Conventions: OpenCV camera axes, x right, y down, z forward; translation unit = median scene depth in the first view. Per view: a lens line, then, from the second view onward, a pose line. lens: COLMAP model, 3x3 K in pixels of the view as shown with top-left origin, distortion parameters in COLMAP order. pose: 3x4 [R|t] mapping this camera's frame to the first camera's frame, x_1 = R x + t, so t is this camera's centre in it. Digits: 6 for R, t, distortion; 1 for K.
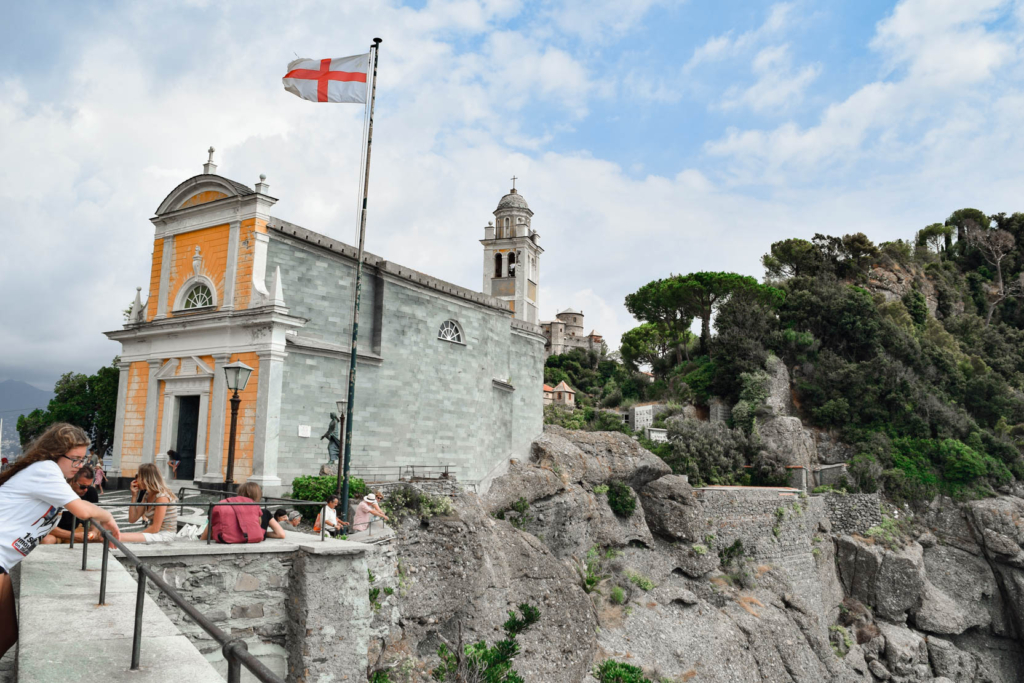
lens RADIAL K [[802.9, 0, 515.9], [0, 802.9, 337.3], [0, 0, 1]] dist [-0.097850, 0.024283]
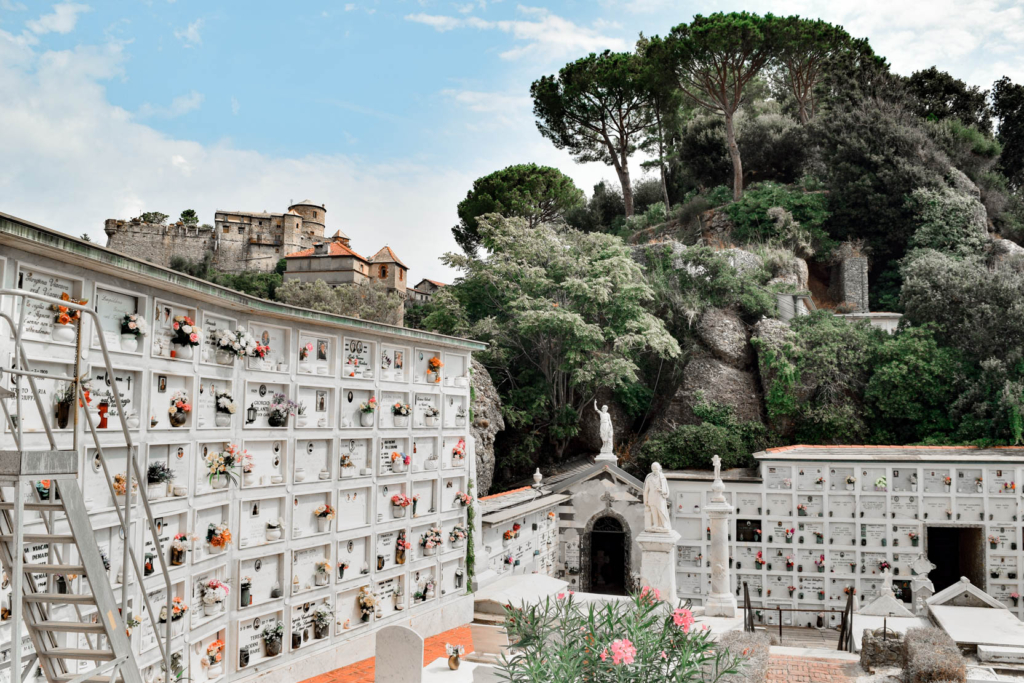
lens RADIAL K [[802.9, 0, 515.9], [0, 802.9, 337.3], [0, 0, 1]] dist [-0.097850, 0.024283]
pose [[0.926175, 0.025971, 0.376197, -0.302424], [-0.051981, 0.996895, 0.059151, 0.398727], [-0.373493, -0.074339, 0.924649, 2.372797]]
